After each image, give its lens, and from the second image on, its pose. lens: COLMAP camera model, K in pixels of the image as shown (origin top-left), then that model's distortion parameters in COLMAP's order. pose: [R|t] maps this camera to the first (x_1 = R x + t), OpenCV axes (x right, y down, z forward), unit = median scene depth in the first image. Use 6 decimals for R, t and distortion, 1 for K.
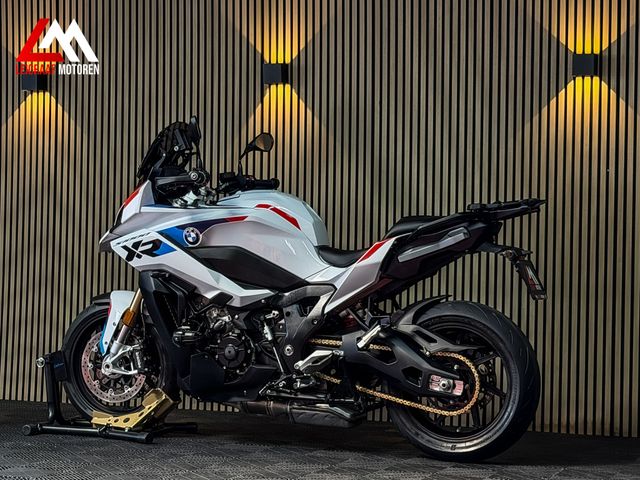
lens RADIAL K [[1413.0, 0, 313.8], [0, 1413.0, 241.5], [0, 0, 1]] dist [0.099198, 0.000000]
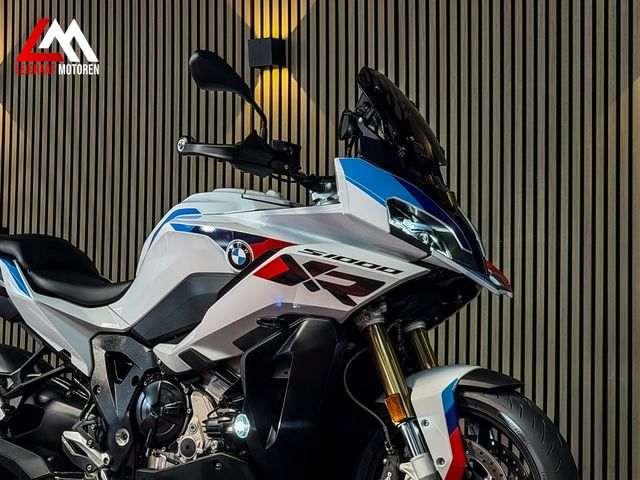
lens RADIAL K [[1434.5, 0, 314.8], [0, 1434.5, 251.3], [0, 0, 1]] dist [0.119519, 0.000000]
pose [[0.987192, -0.010381, -0.159200, 0.137336], [0.001831, 0.998552, -0.053764, 0.026474], [0.159527, 0.052784, 0.985781, 0.348714]]
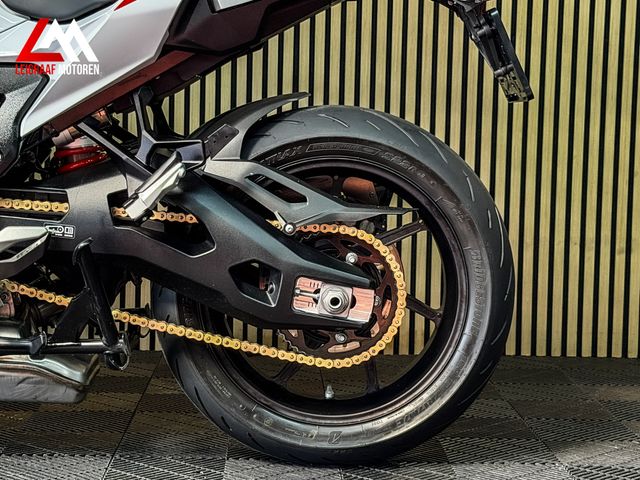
lens RADIAL K [[1413.0, 0, 319.4], [0, 1413.0, 243.3], [0, 0, 1]] dist [0.099198, 0.000000]
pose [[0.916417, -0.032678, 0.398888, -0.074837], [-0.011356, 0.994137, 0.107531, 0.035110], [-0.400063, -0.103073, 0.910673, 0.564050]]
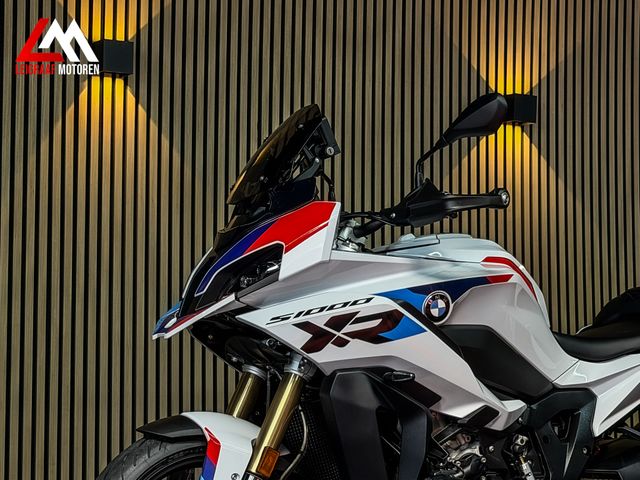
lens RADIAL K [[1413.0, 0, 317.9], [0, 1413.0, 240.4], [0, 0, 1]] dist [0.099198, 0.000000]
pose [[0.633180, 0.065075, 0.771264, -0.536753], [0.005873, 0.996027, -0.088861, 0.019130], [-0.773983, 0.060795, 0.630282, 0.665565]]
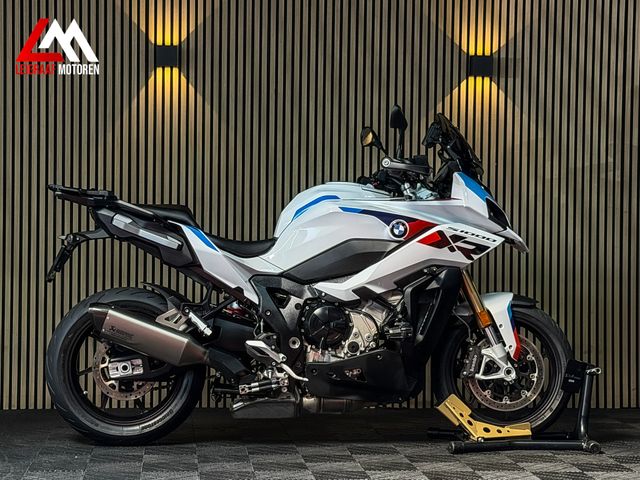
lens RADIAL K [[1434.5, 0, 312.8], [0, 1434.5, 228.1], [0, 0, 1]] dist [0.119519, 0.000000]
pose [[0.891956, -0.002312, 0.452117, -0.465668], [-0.002023, 0.999956, 0.009106, -0.012322], [-0.452118, -0.009037, 0.891912, 0.093315]]
